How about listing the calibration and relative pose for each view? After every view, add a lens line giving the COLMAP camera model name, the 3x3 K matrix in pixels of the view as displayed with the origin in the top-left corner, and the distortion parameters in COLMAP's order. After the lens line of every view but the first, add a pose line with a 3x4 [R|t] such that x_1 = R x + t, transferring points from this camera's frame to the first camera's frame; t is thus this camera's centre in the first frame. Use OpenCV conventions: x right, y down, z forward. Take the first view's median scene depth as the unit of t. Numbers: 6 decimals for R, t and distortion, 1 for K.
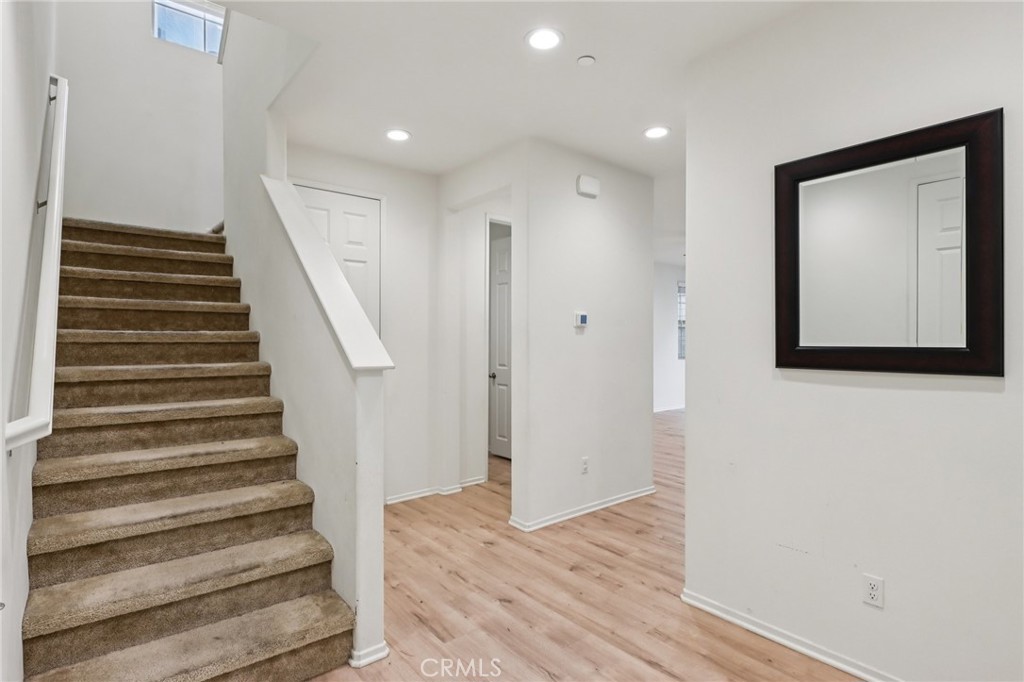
lens RADIAL K [[522.0, 0, 507.2], [0, 522.0, 341.1], [0, 0, 1]] dist [-0.005049, -0.002082]
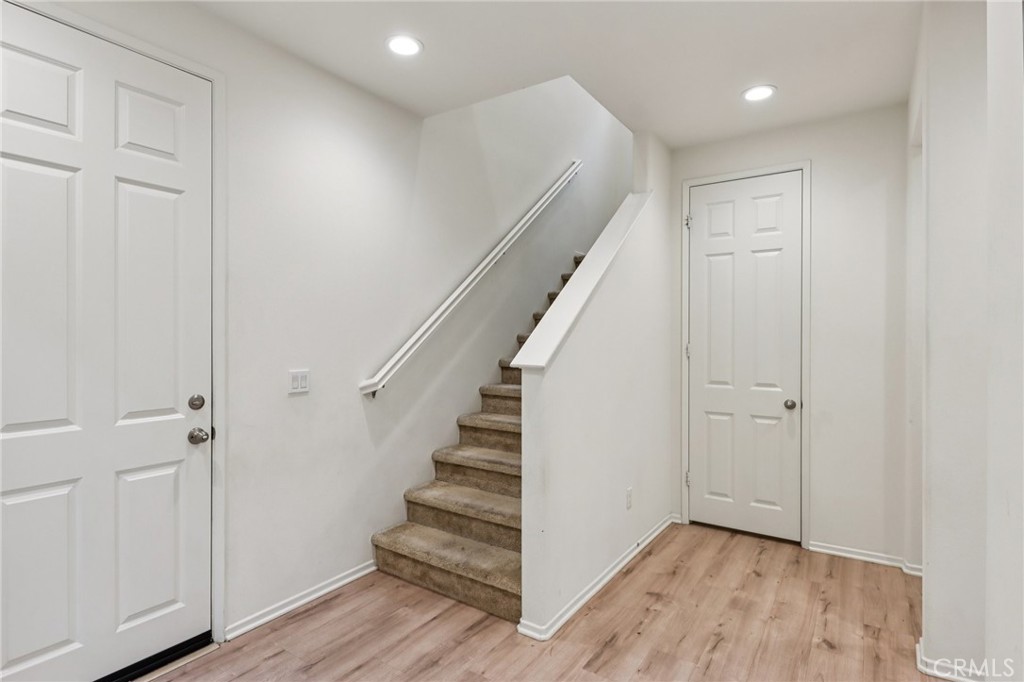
lens RADIAL K [[522.0, 0, 505.0], [0, 522.0, 338.5], [0, 0, 1]] dist [-0.005049, -0.002082]
pose [[0.275163, -0.001455, -0.961396, 0.684879], [-0.007967, 0.999961, -0.003794, -0.001527], [0.961364, 0.008704, 0.275141, 0.569581]]
